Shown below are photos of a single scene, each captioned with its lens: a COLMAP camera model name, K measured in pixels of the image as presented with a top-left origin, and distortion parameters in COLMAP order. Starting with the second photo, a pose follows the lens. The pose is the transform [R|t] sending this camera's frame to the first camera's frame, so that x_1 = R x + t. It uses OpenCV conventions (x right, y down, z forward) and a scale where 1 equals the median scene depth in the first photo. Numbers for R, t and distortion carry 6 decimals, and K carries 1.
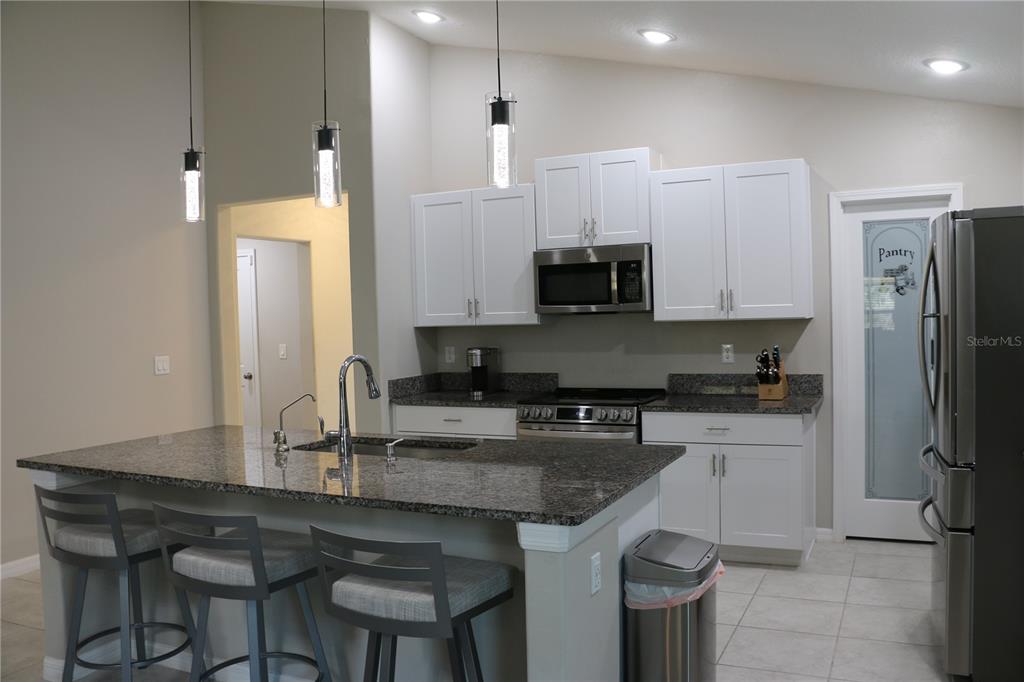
lens RADIAL K [[861.3, 0, 512.0], [0, 861.3, 341.0], [0, 0, 1]] dist [-0.090703, 0.011091]
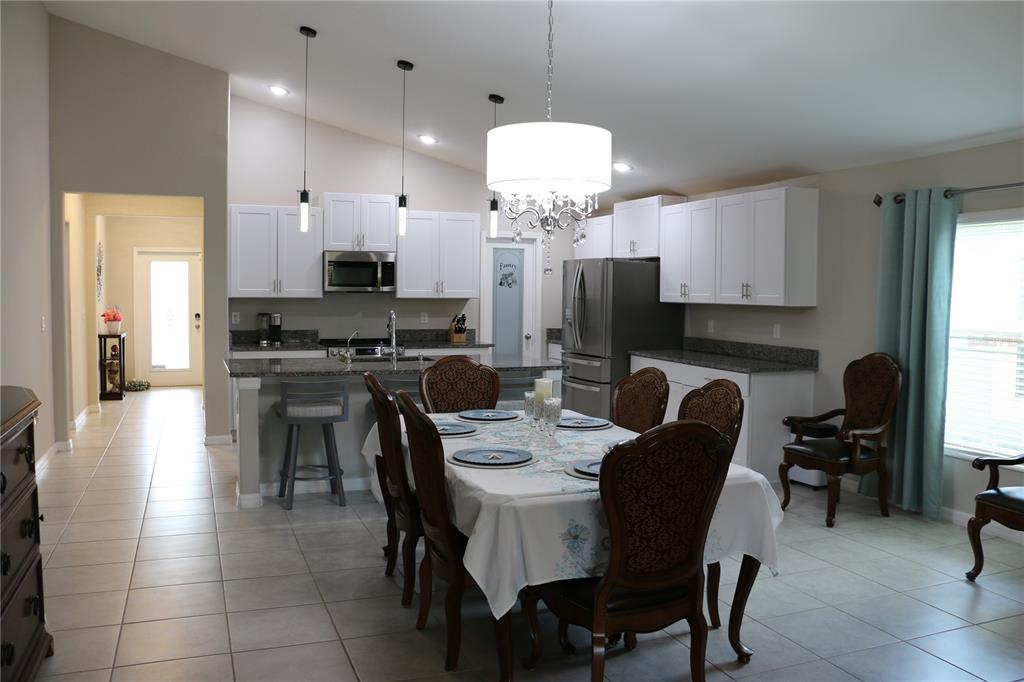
lens RADIAL K [[859.0, 0, 499.8], [0, 859.0, 362.3], [0, 0, 1]] dist [-0.110705, 0.000016]
pose [[0.704620, -0.023377, 0.709200, -0.904694], [-0.005865, 0.999231, 0.038764, 0.037780], [-0.709561, -0.031473, 0.703941, -0.347937]]
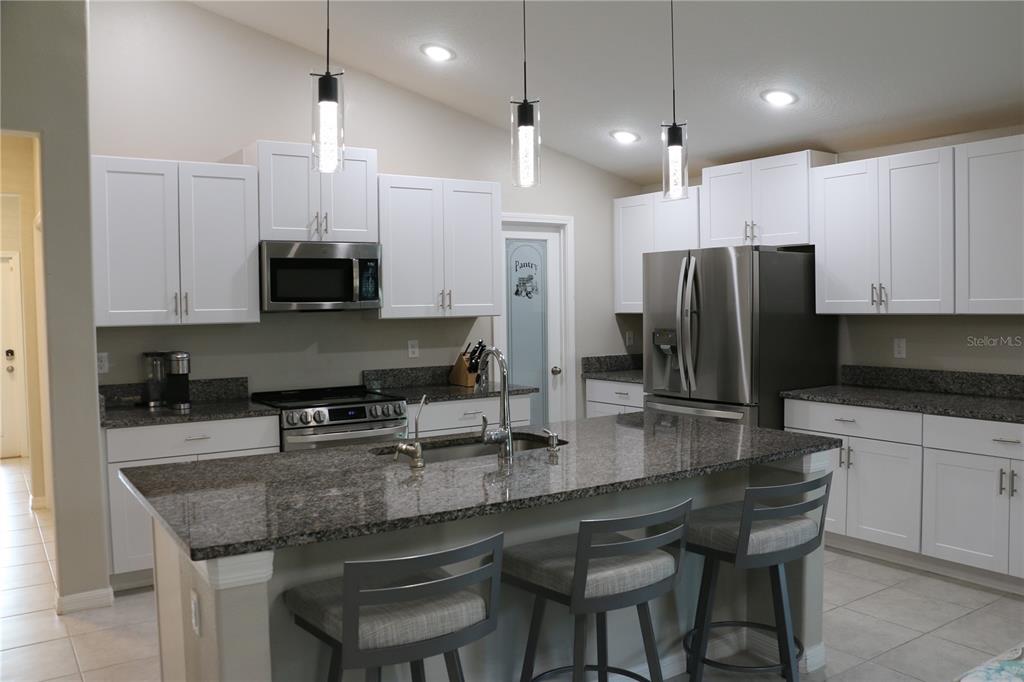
lens RADIAL K [[861.3, 0, 512.0], [0, 861.3, 341.0], [0, 0, 1]] dist [-0.090703, 0.011091]
pose [[0.523311, -0.017007, 0.851972, -0.634908], [0.028716, 0.999585, 0.002315, 0.005865], [-0.851658, 0.023254, 0.523582, 0.328756]]
